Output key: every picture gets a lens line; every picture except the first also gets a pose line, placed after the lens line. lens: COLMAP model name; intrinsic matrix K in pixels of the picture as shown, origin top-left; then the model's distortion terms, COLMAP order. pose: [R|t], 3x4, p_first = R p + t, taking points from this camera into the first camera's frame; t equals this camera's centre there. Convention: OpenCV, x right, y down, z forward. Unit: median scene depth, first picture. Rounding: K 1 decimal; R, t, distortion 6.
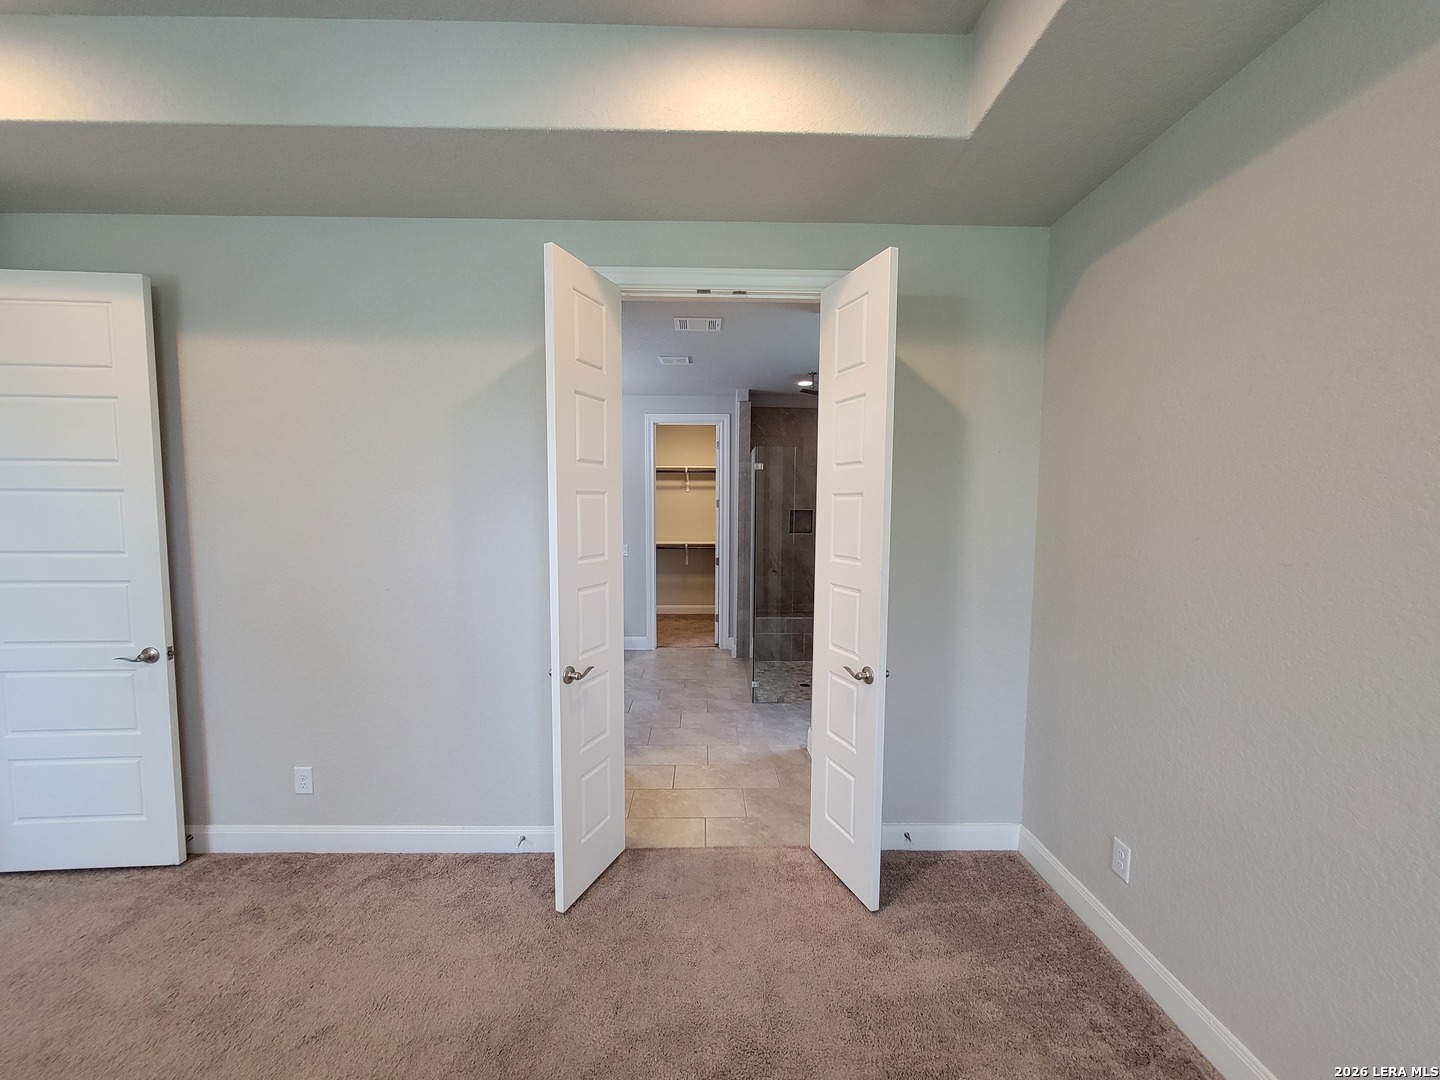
lens RADIAL K [[585.2, 0, 724.1], [0, 585.2, 543.5], [0, 0, 1]] dist [-0.006161, 0.000762]
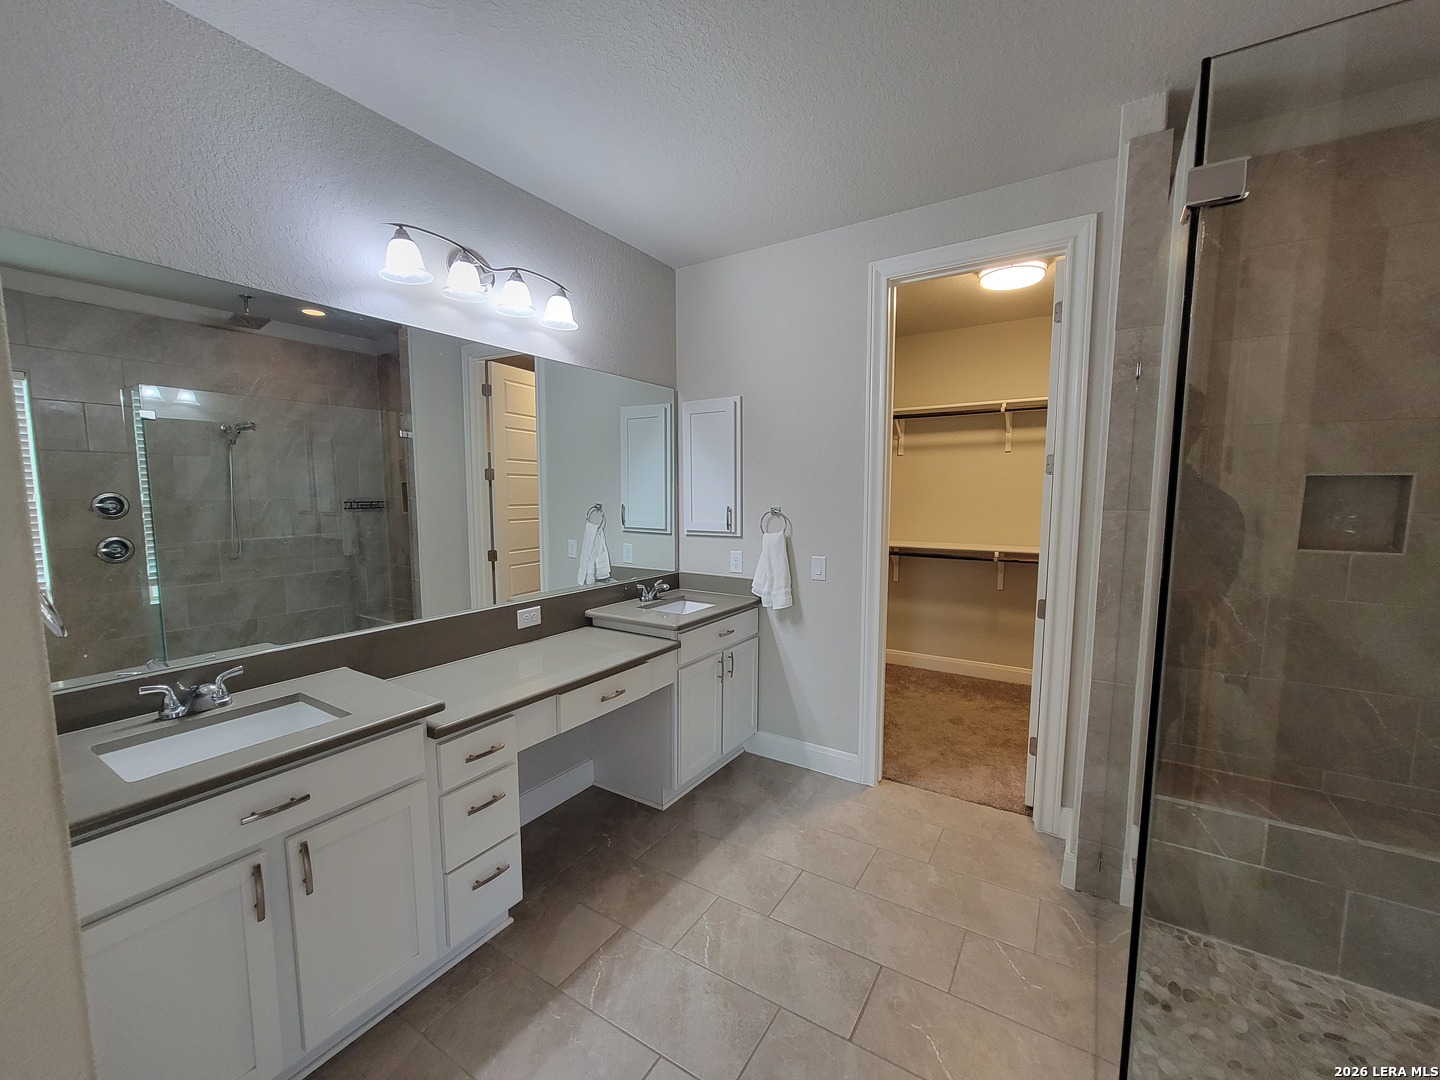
lens RADIAL K [[585.2, 0, 715.8], [0, 585.2, 548.1], [0, 0, 1]] dist [-0.006161, 0.000762]
pose [[0.826360, 0.052413, -0.560698, 0.027640], [-0.031723, 0.998411, 0.046576, -0.023862], [0.562248, -0.020701, 0.826710, 0.564519]]
